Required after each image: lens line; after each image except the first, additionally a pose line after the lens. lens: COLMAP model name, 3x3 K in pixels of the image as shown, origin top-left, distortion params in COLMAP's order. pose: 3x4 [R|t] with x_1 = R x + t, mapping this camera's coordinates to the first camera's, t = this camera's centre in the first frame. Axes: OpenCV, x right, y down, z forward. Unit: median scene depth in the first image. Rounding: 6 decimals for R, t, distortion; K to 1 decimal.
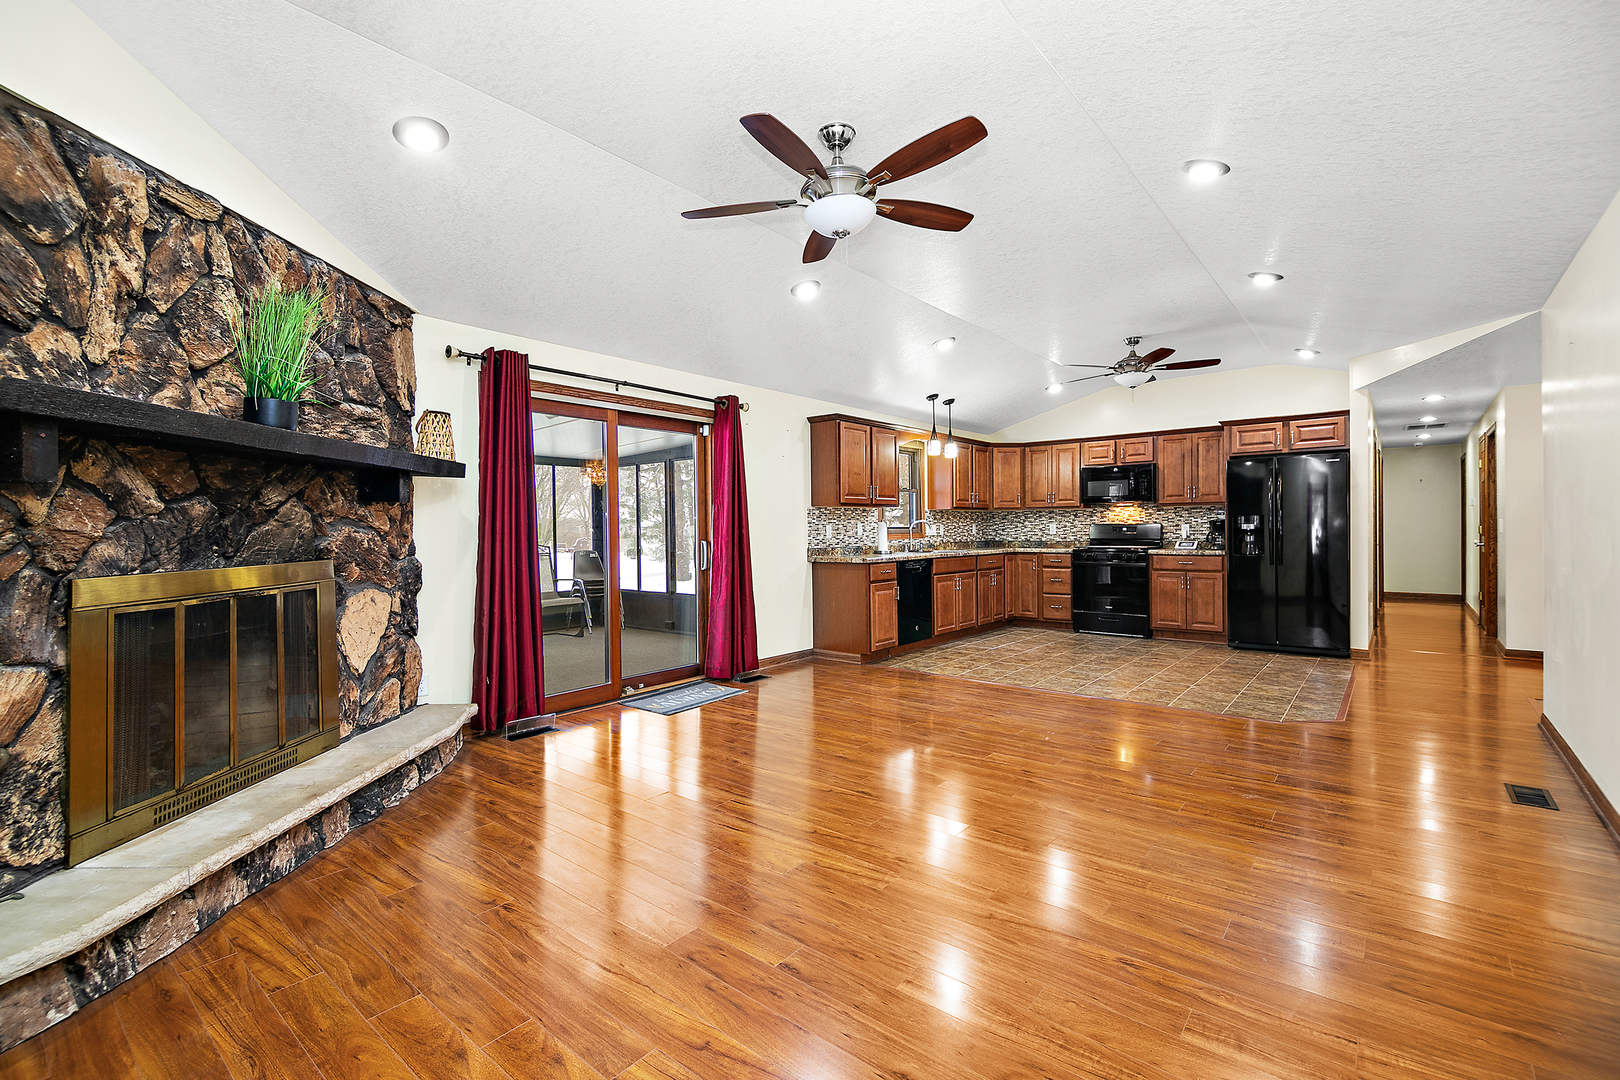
lens RADIAL K [[713.3, 0, 809.1], [0, 713.3, 531.8], [0, 0, 1]] dist [0.016223, -0.007603]
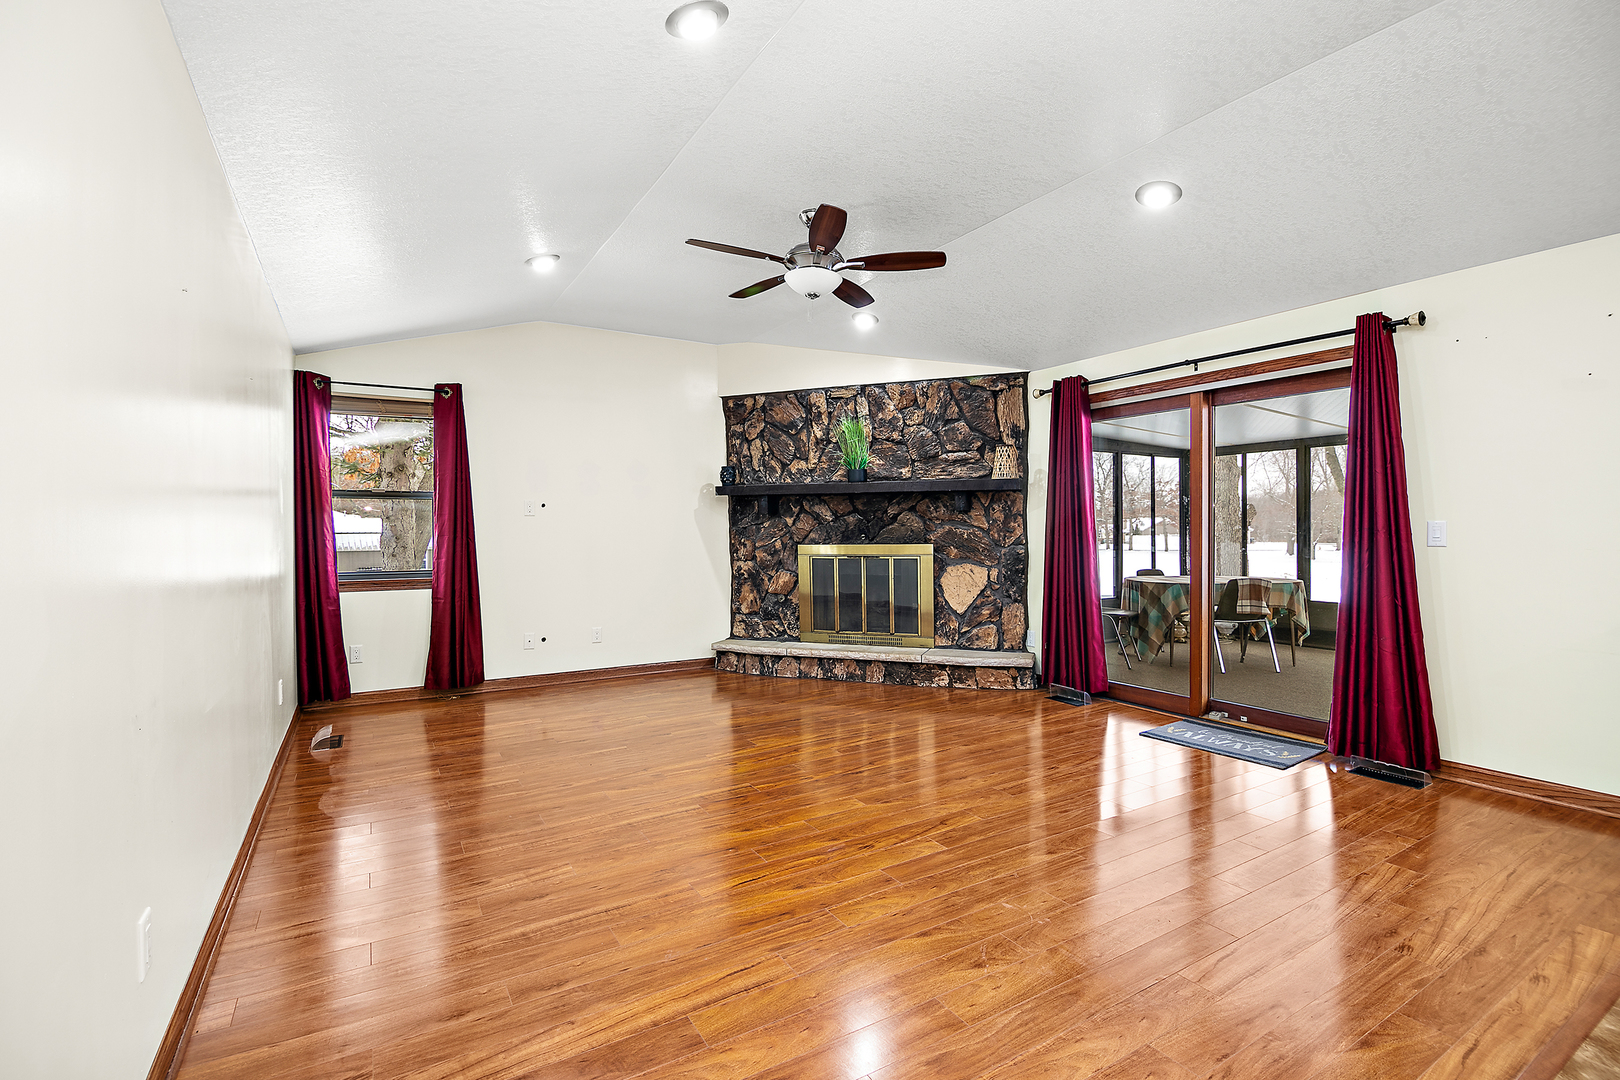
lens RADIAL K [[734.5, 0, 810.0], [0, 734.5, 540.0], [0, 0, 1]] dist [0.002145, -0.008640]
pose [[-0.333406, 0.024851, -0.942456, 0.544286], [0.003608, 0.999679, 0.025083, -0.008781], [0.942776, 0.004962, -0.333389, 0.615758]]
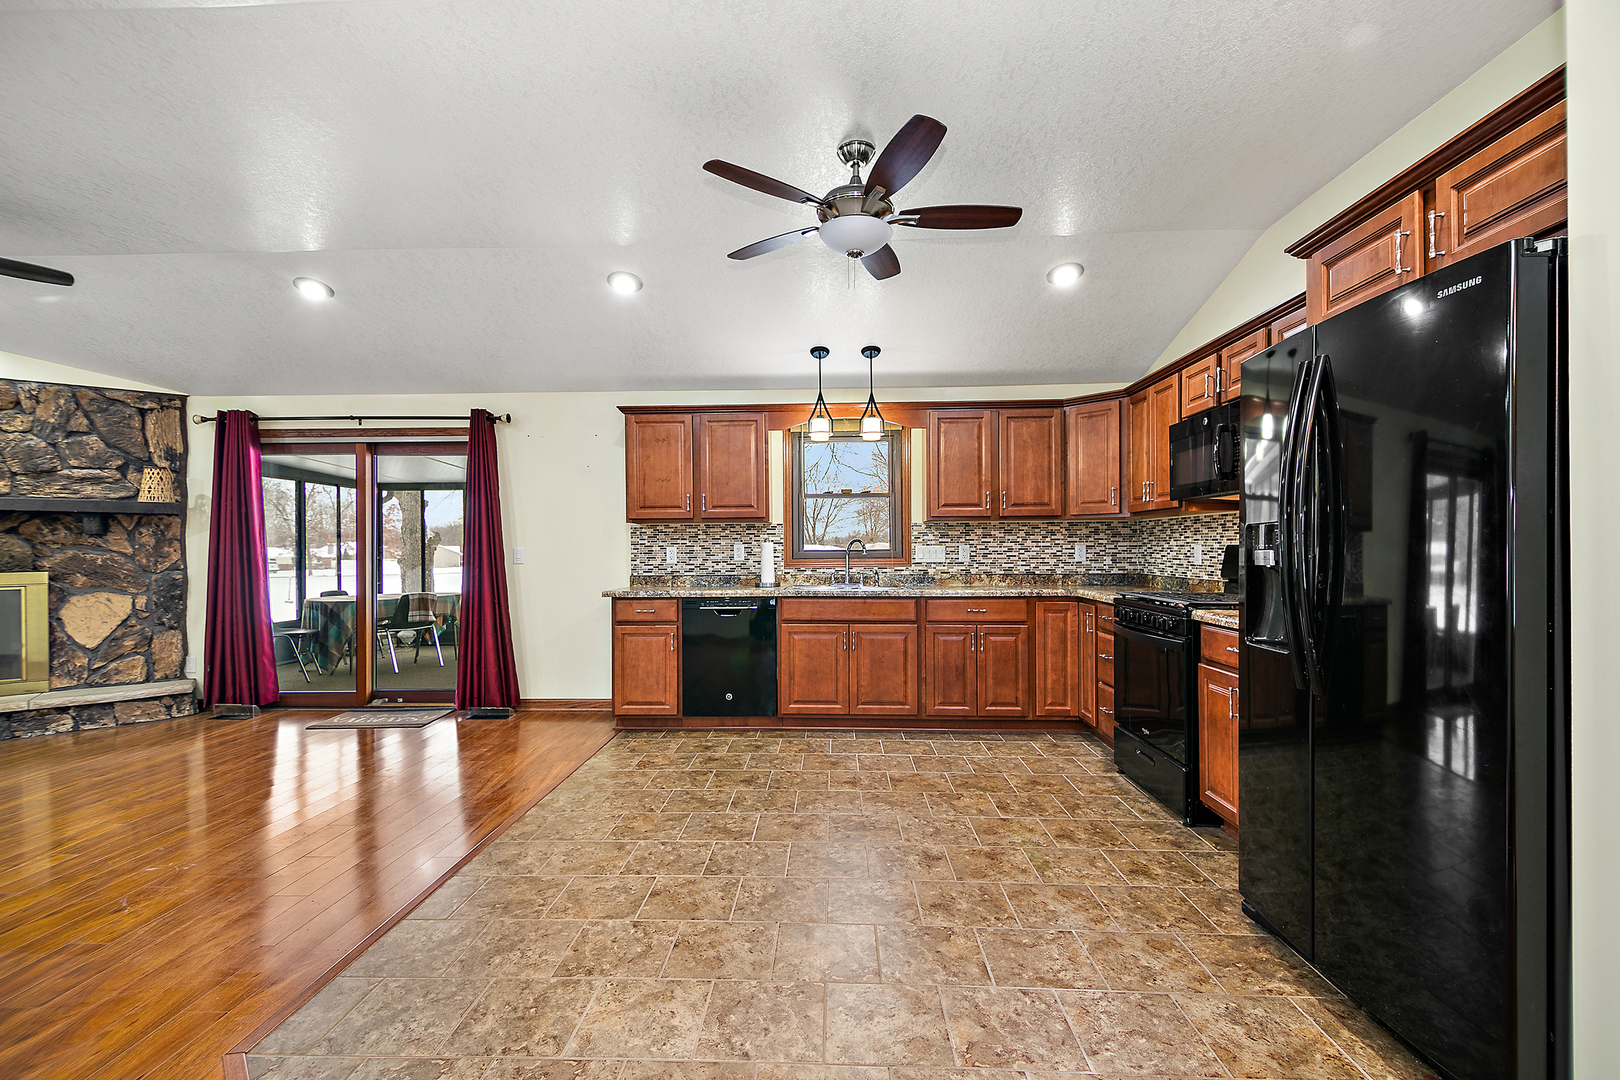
lens RADIAL K [[709.2, 0, 805.8], [0, 709.2, 546.4], [0, 0, 1]] dist [0.020686, -0.007669]
pose [[0.604487, 0.002286, -0.796612, 0.733525], [-0.003561, 0.999994, 0.000168, -0.010508], [0.796607, 0.002736, 0.604491, 0.637302]]
